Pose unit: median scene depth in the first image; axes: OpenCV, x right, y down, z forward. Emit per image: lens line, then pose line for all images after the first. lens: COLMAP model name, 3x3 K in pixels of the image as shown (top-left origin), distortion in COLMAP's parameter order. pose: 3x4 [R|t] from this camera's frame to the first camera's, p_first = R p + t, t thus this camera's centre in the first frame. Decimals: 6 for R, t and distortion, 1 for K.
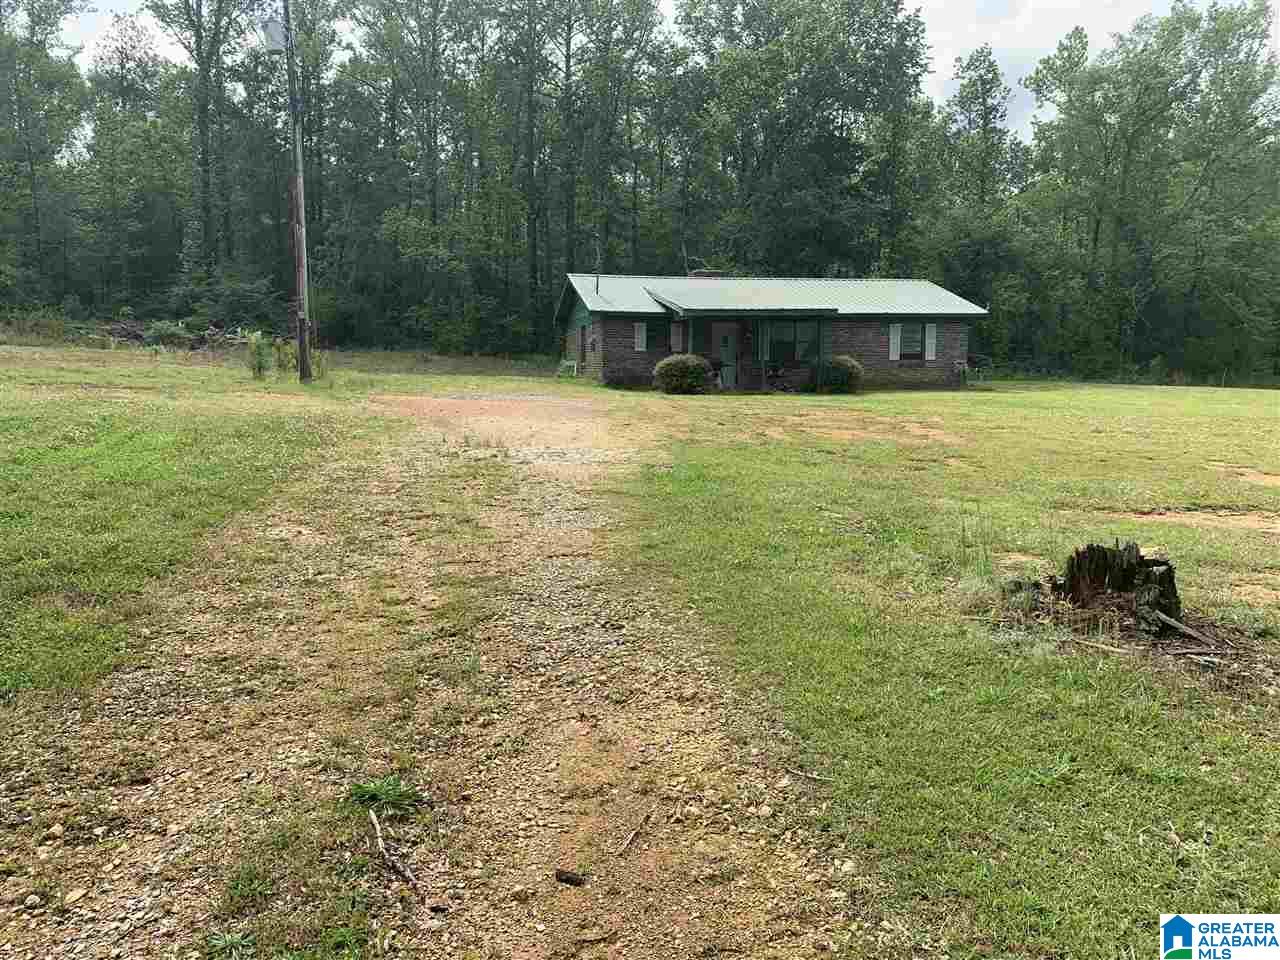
lens RADIAL K [[956.3, 0, 640.0], [0, 956.3, 480.0], [0, 0, 1]] dist [0.008838, -0.009872]
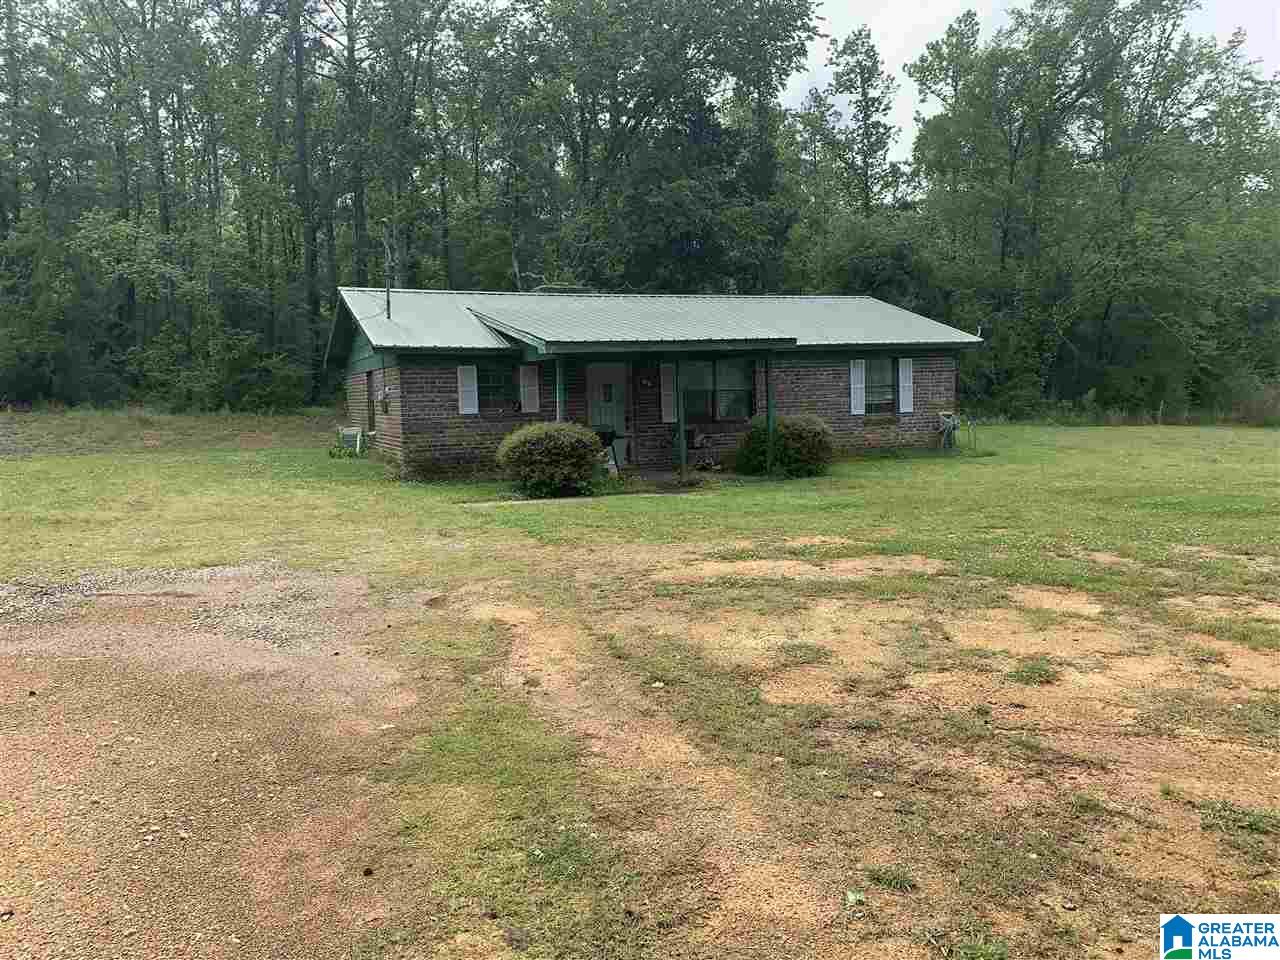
lens RADIAL K [[956.3, 0, 640.0], [0, 956.3, 480.0], [0, 0, 1]] dist [0.008838, -0.009872]
pose [[0.980586, -0.042294, 0.191475, -0.009711], [0.049228, 0.998287, -0.031602, -0.066438], [-0.189810, 0.040415, 0.980989, 0.381624]]
